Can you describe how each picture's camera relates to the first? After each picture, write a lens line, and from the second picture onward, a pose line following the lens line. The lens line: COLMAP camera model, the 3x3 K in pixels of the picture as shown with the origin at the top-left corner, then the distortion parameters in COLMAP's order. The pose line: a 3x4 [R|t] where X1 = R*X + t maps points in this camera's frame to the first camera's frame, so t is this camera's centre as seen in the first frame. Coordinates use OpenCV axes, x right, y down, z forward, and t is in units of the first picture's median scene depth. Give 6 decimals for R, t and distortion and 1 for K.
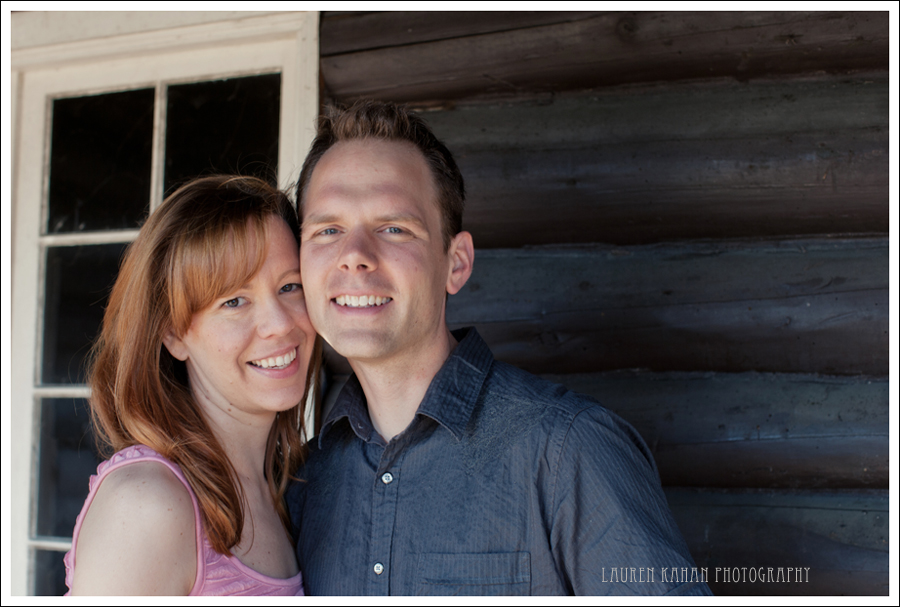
lens RADIAL K [[1046.3, 0, 450.0], [0, 1046.3, 303.5], [0, 0, 1]] dist [-0.065613, -0.031692]
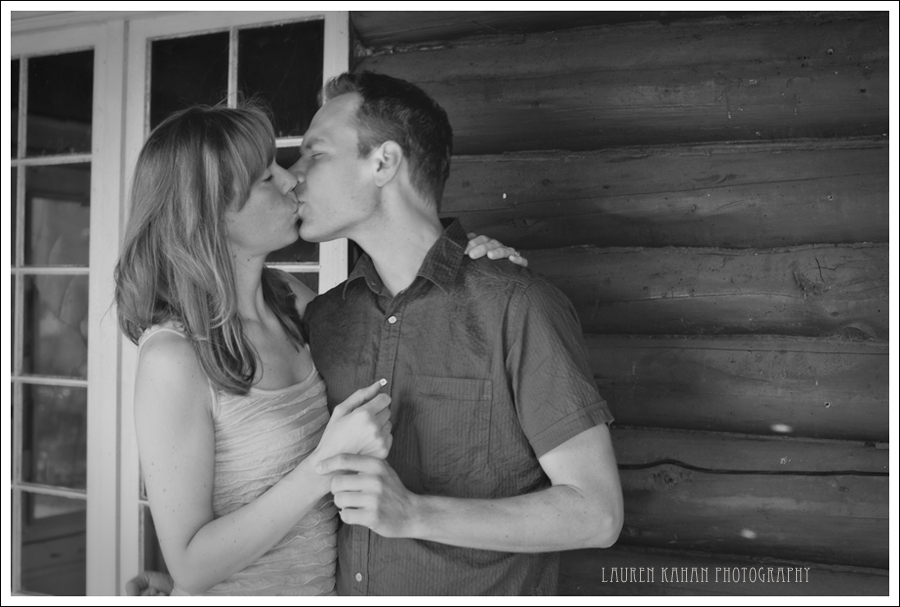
lens RADIAL K [[1263.7, 0, 450.0], [0, 1263.7, 303.5], [0, 0, 1]] dist [0.001637, -0.819180]
pose [[0.992724, 0.003887, -0.120347, 0.208282], [0.004480, 0.997594, 0.069180, 0.025681], [0.120327, -0.069216, 0.990318, -0.630786]]
